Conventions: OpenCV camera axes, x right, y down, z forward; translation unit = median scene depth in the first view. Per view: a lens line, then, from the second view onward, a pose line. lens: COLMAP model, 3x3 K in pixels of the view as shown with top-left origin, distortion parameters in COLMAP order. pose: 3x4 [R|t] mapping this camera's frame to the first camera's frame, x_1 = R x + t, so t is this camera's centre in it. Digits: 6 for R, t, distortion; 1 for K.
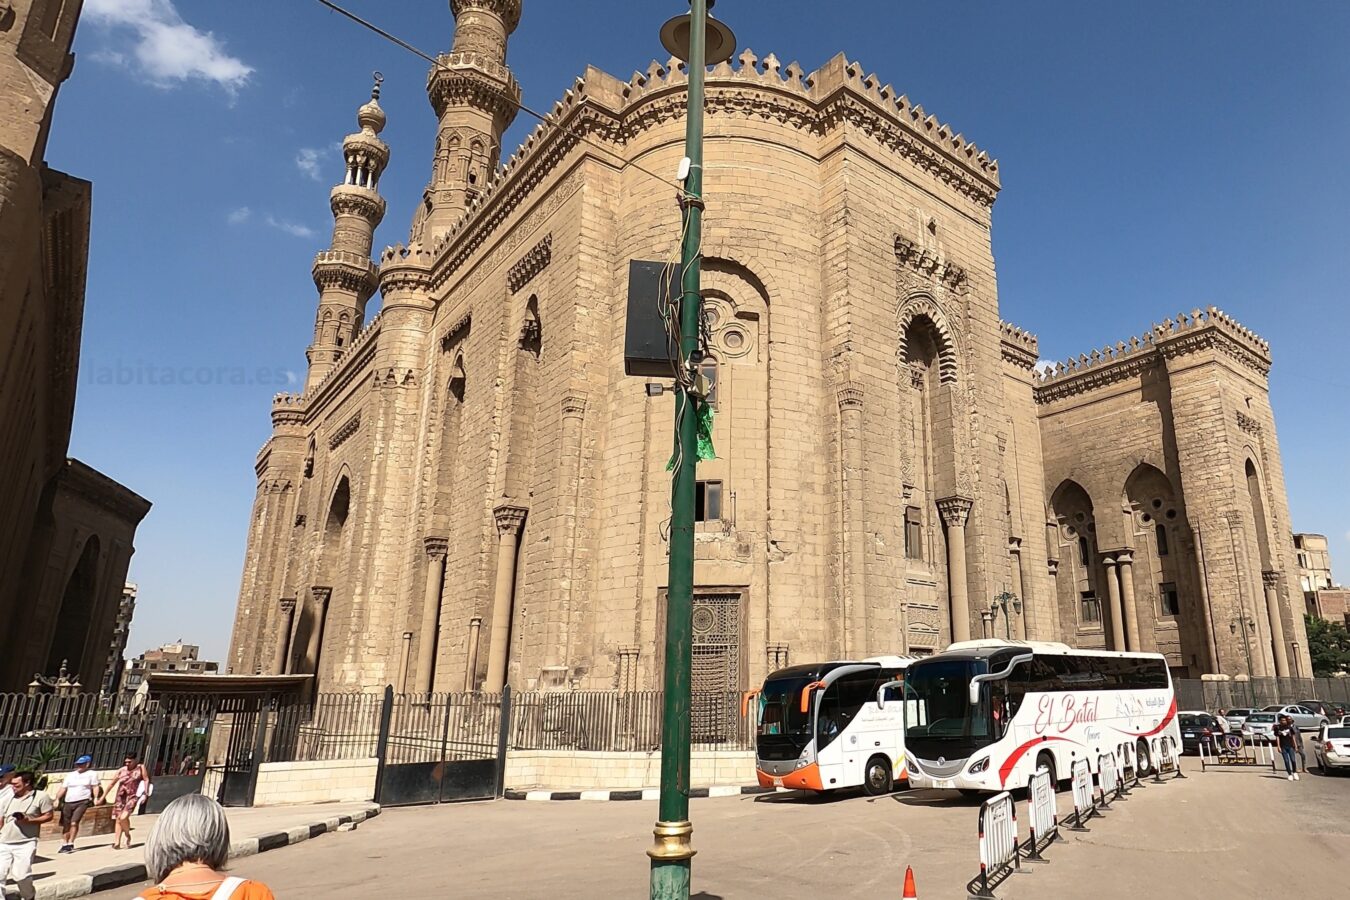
lens RADIAL K [[817.4, 0, 788.0], [0, 817.4, 449.3], [0, 0, 1]] dist [-0.010185, 0.004303]
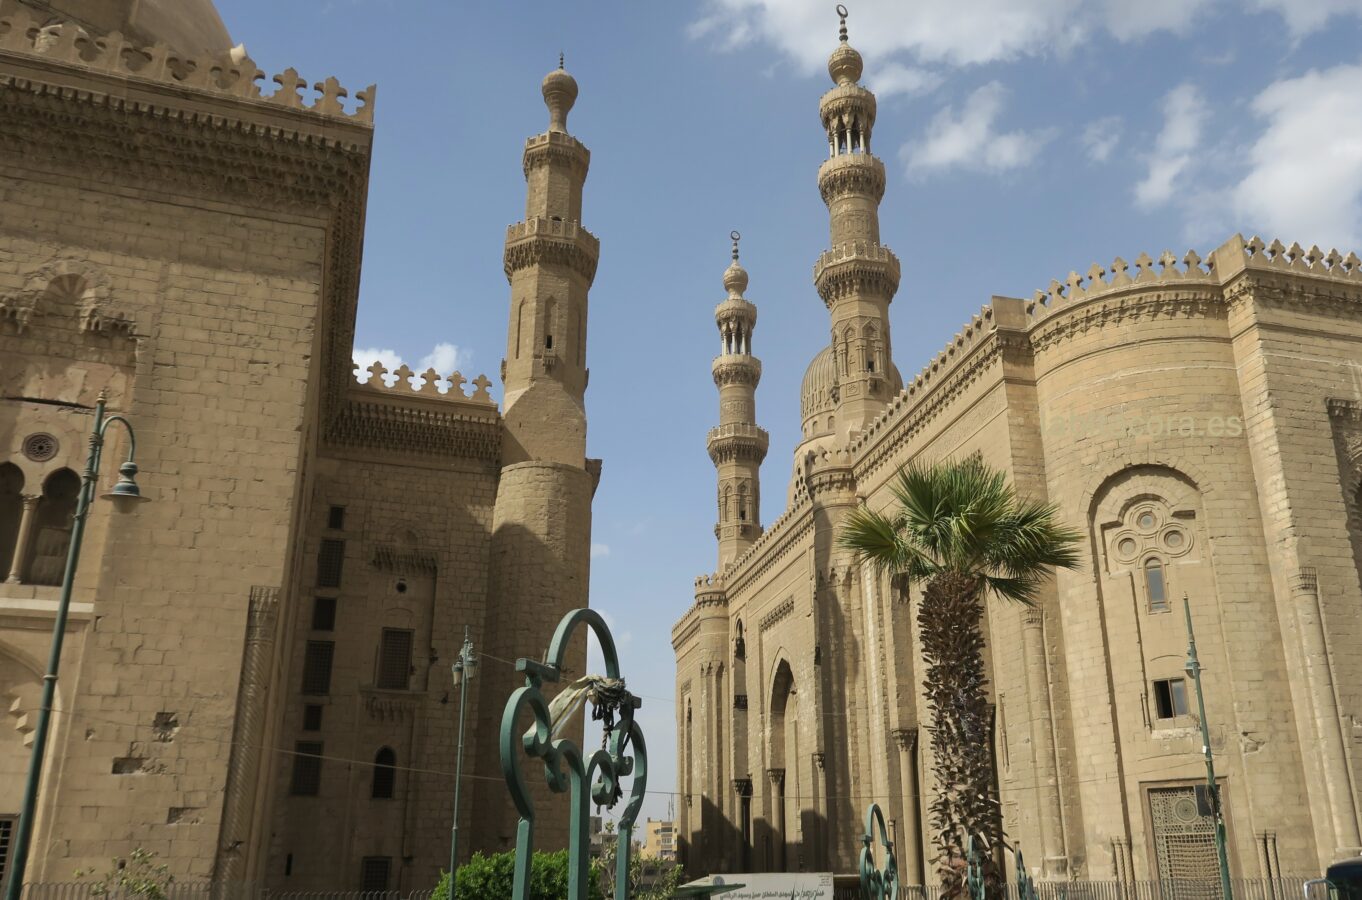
lens RADIAL K [[1177.7, 0, 736.9], [0, 1177.7, 445.4], [0, 0, 1]] dist [-0.017987, -0.004349]
pose [[0.909016, -0.149979, -0.388840, 0.027000], [0.133289, 0.988622, -0.069722, -0.209320], [0.394872, 0.011551, 0.918663, -0.583205]]
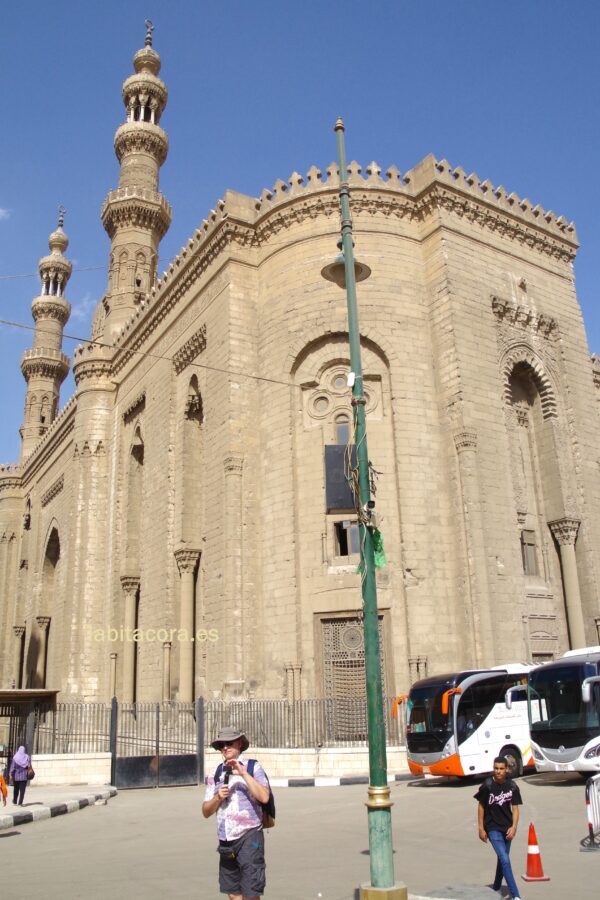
lens RADIAL K [[737.4, 0, 285.7], [0, 737.4, 439.9], [0, 0, 1]] dist [-0.157965, 0.085385]
pose [[0.983212, -0.077391, -0.165243, -0.002906], [0.068970, 0.996039, -0.056116, -0.021838], [0.168932, 0.043777, 0.984655, -0.058643]]
